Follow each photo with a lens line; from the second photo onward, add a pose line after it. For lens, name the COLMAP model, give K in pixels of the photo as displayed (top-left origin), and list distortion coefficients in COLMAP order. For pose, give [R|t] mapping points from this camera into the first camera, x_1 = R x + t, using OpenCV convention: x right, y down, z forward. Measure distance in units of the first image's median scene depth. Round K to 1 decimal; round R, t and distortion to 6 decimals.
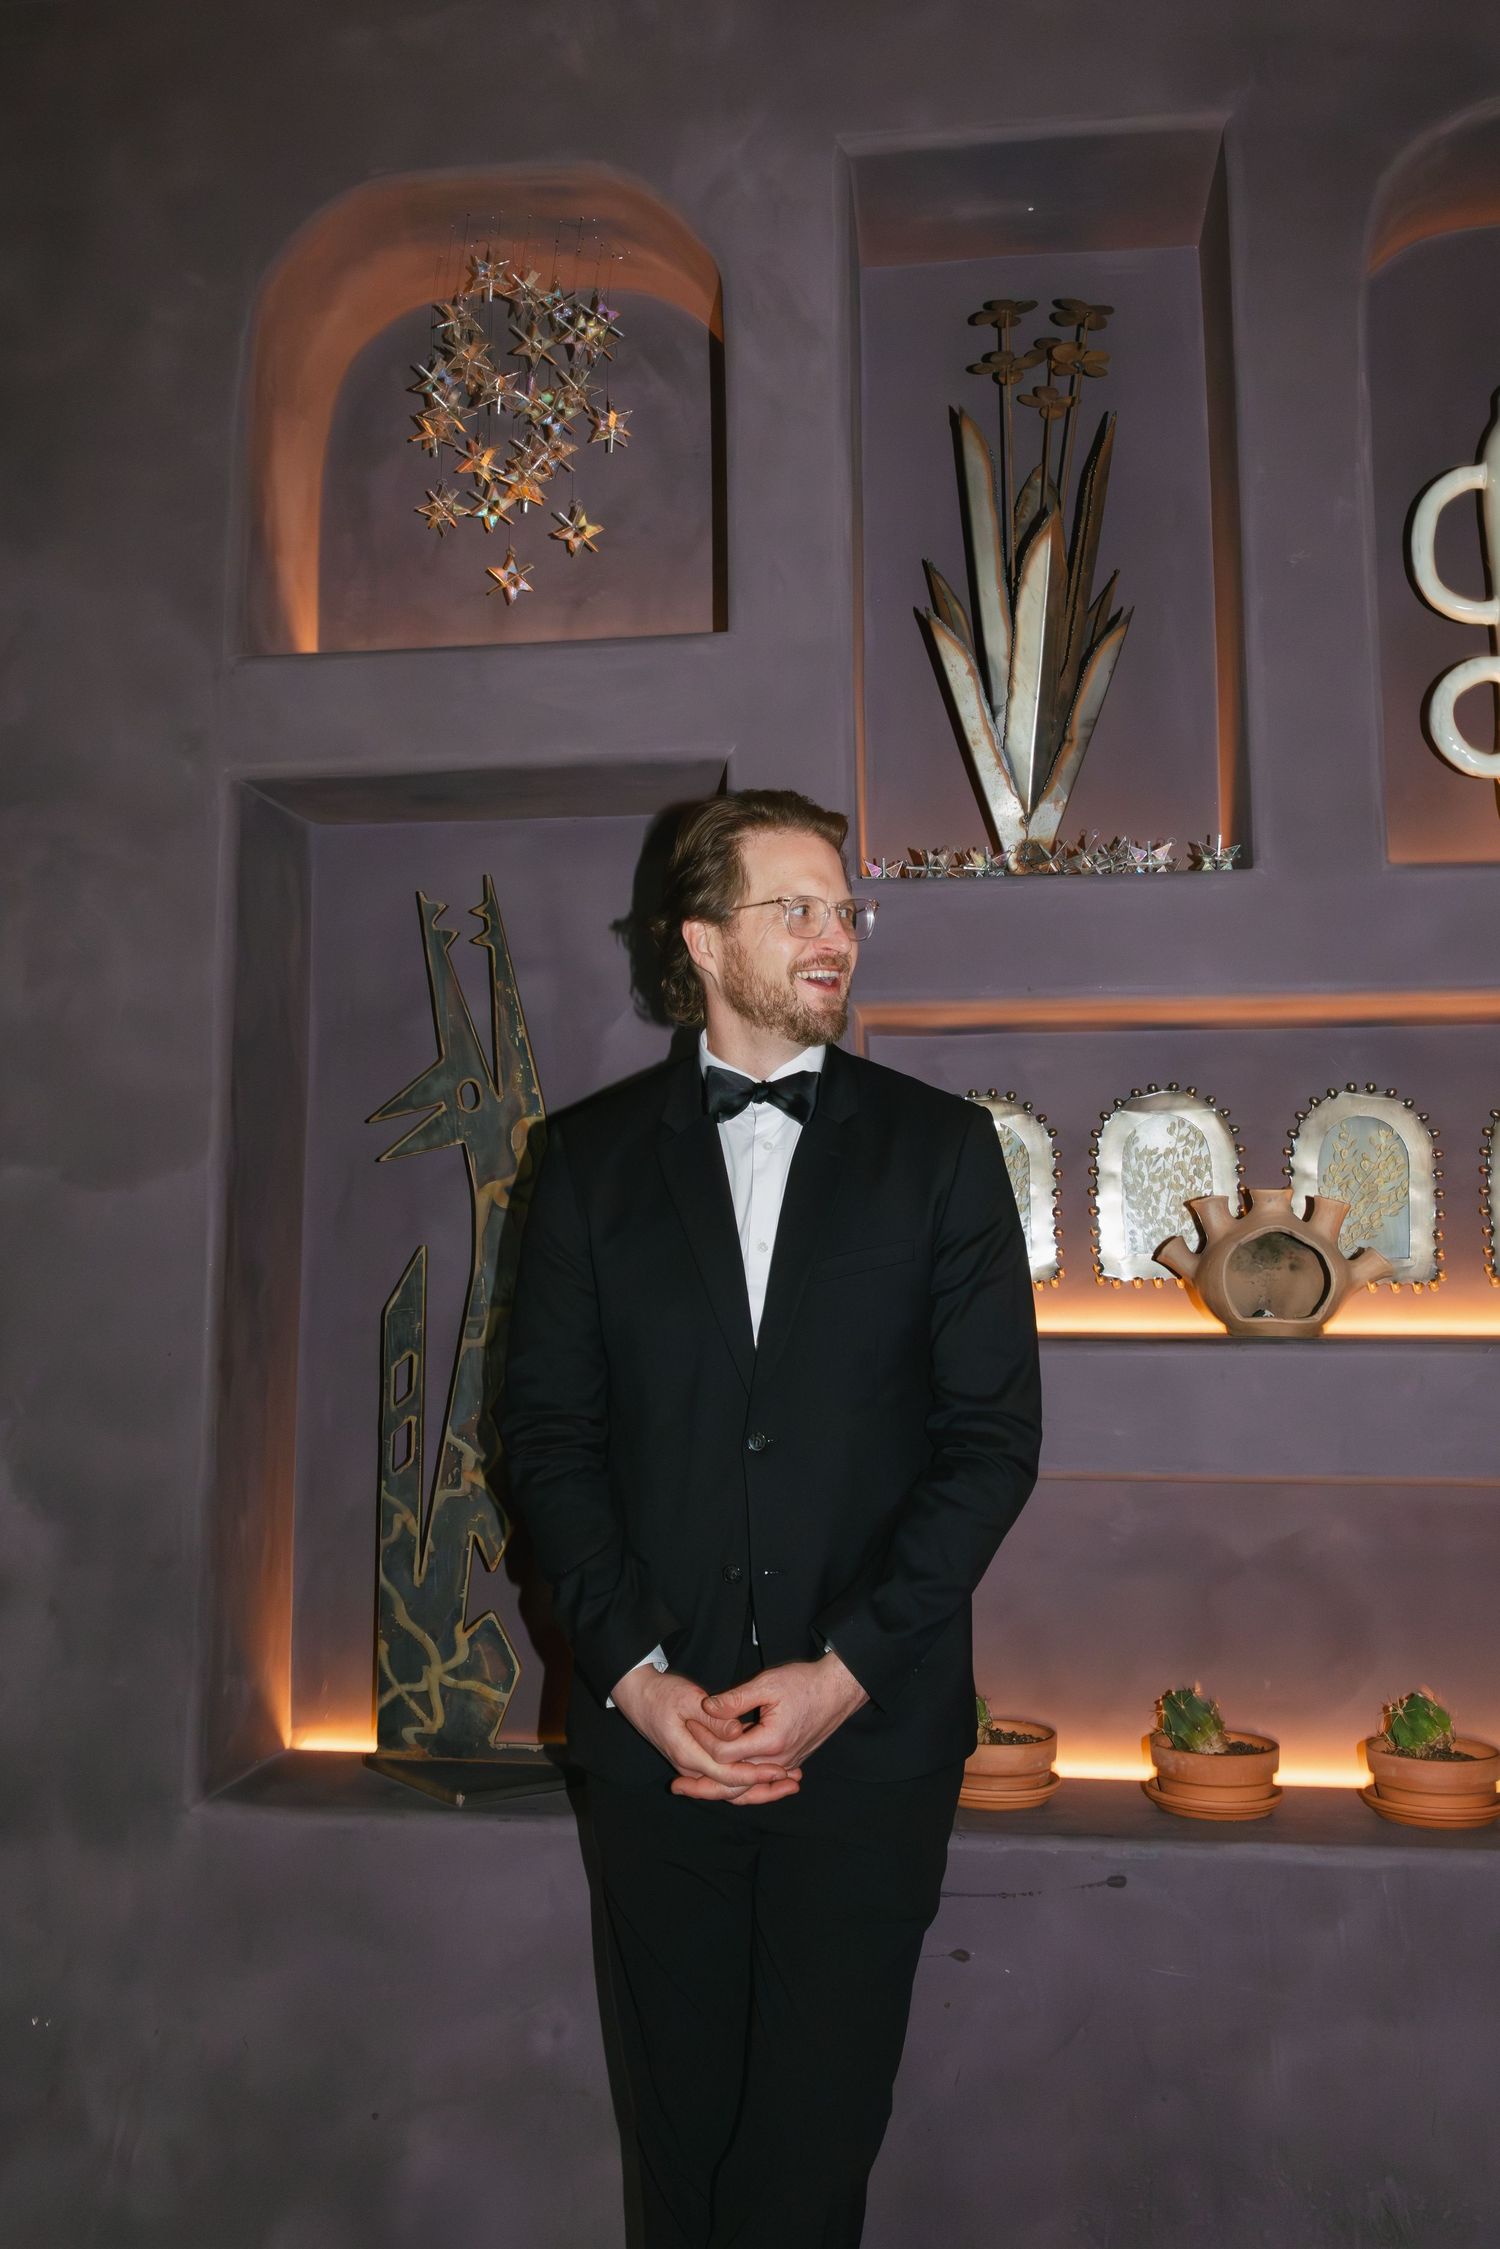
lens RADIAL K [[1890.9, 0, 749.3], [0, 1890.9, 1080.3], [0, 0, 1]] dist [-0.008877, -0.013813]
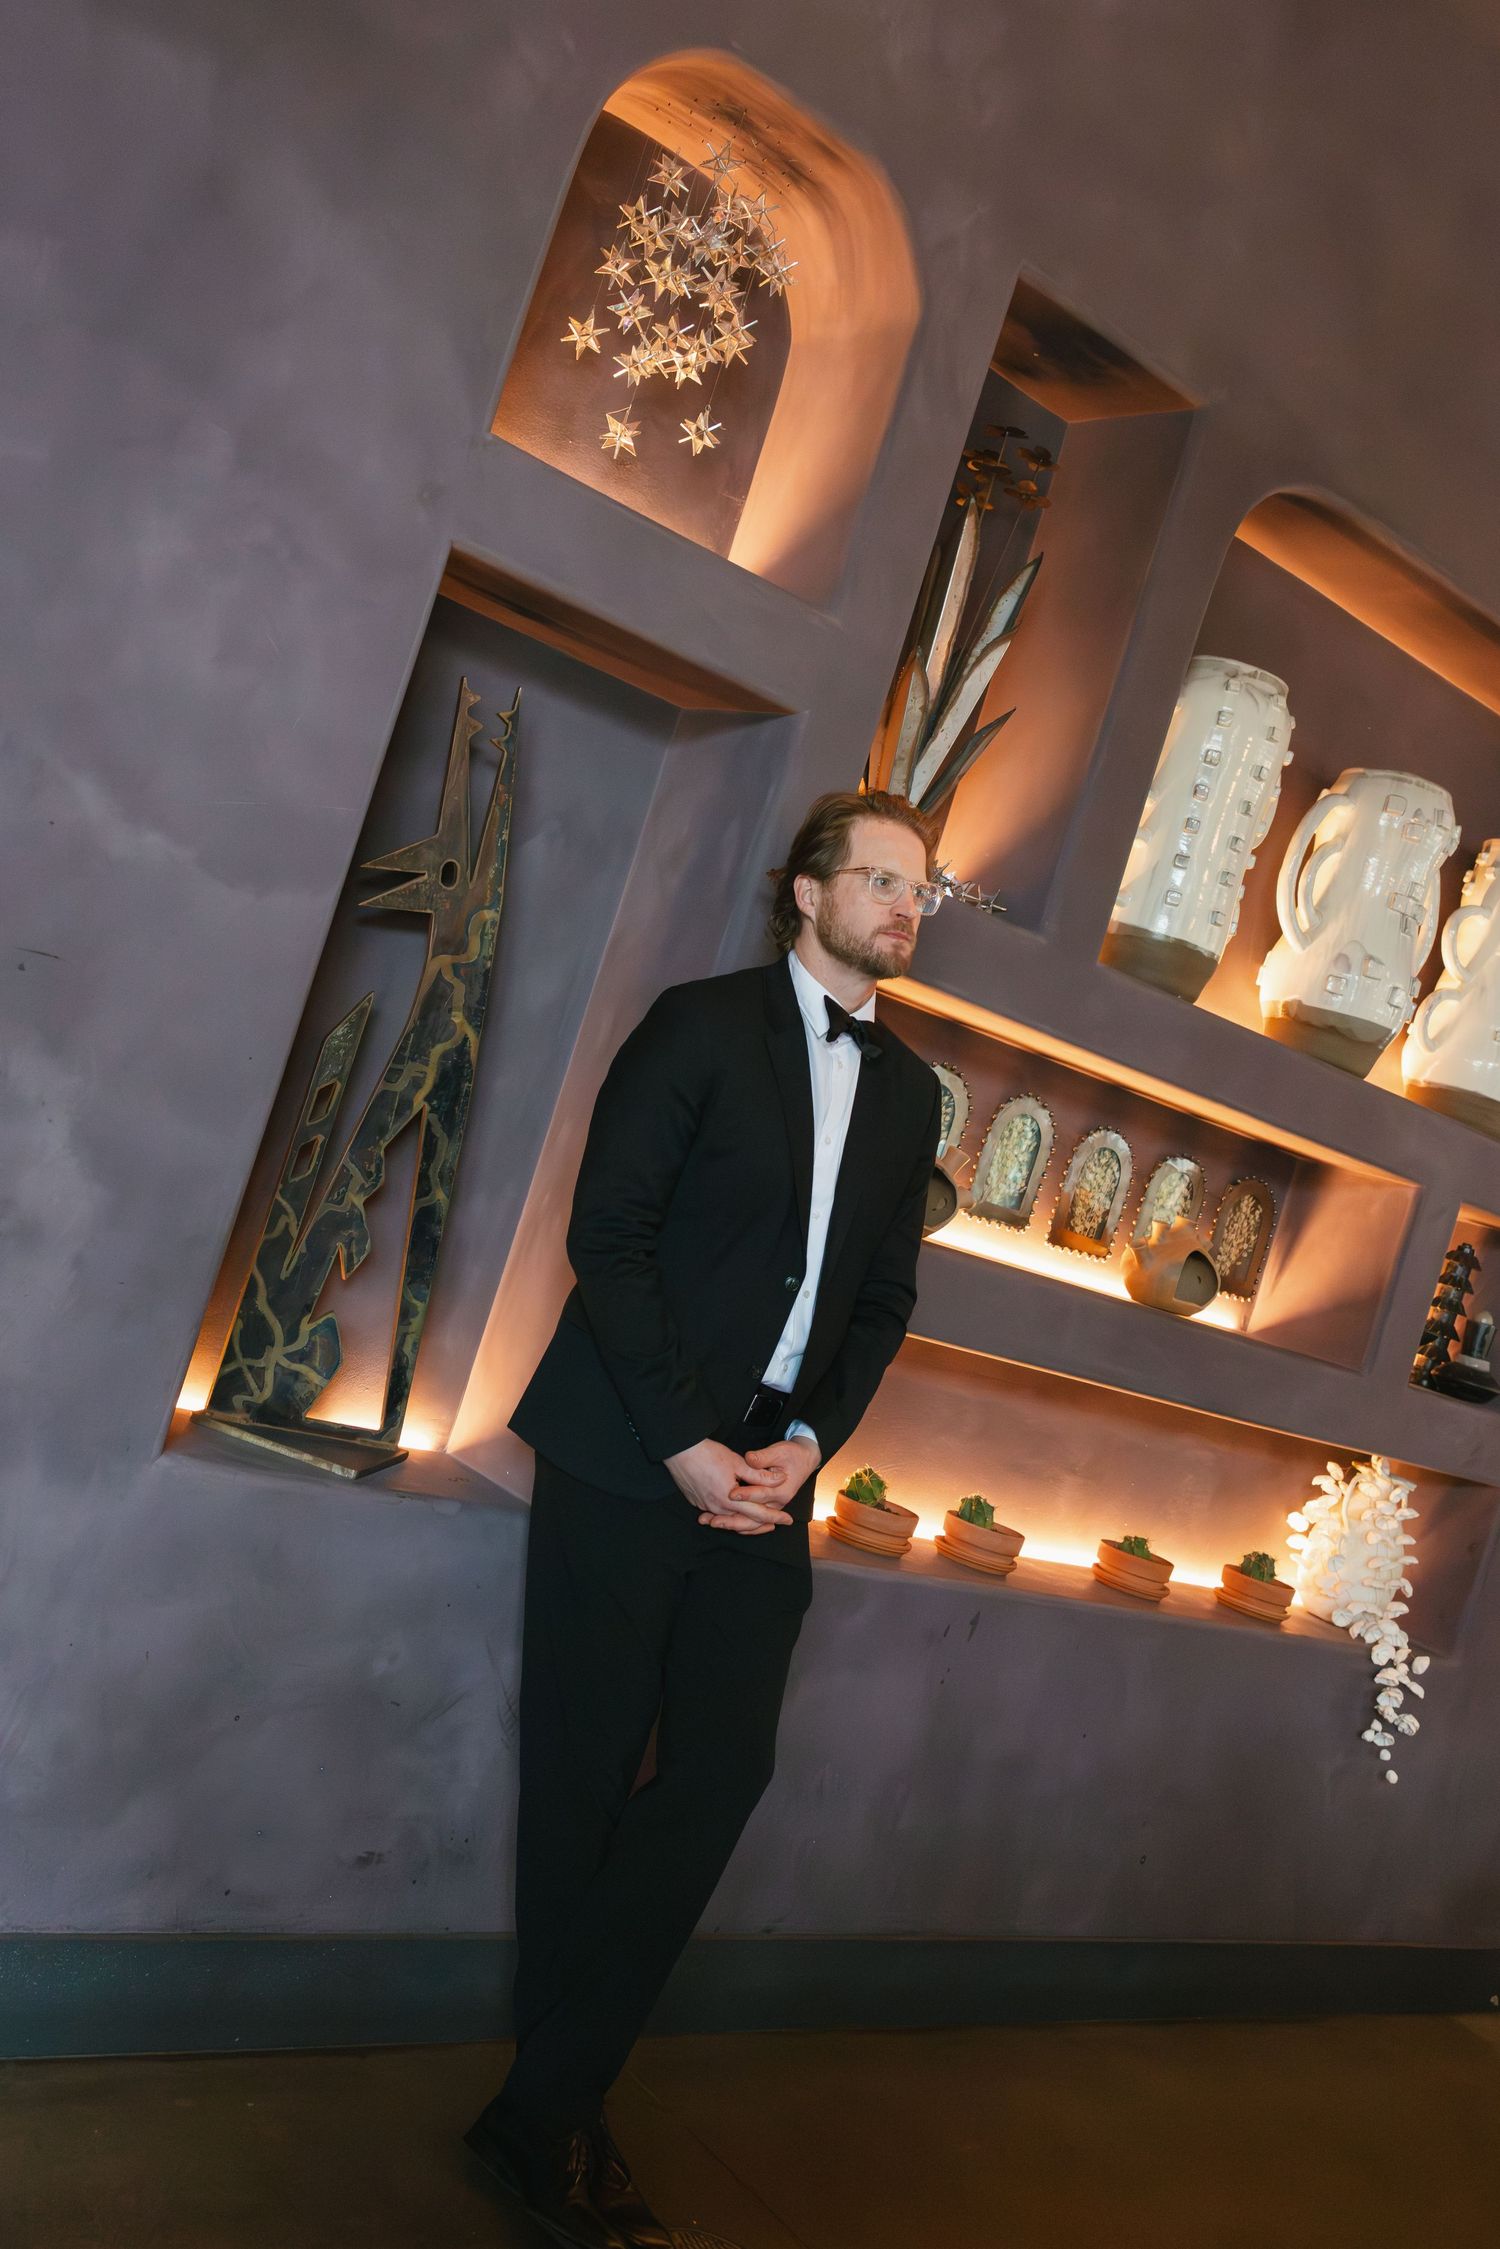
lens RADIAL K [[1743.9, 0, 750.0], [0, 1743.9, 1124.5], [0, 0, 1]] dist [-0.000673, -0.003070]
pose [[0.718069, 0.235510, 0.654914, -0.682149], [-0.367253, 0.927549, 0.069118, 0.008695], [-0.591187, -0.290151, 0.752536, 0.082327]]
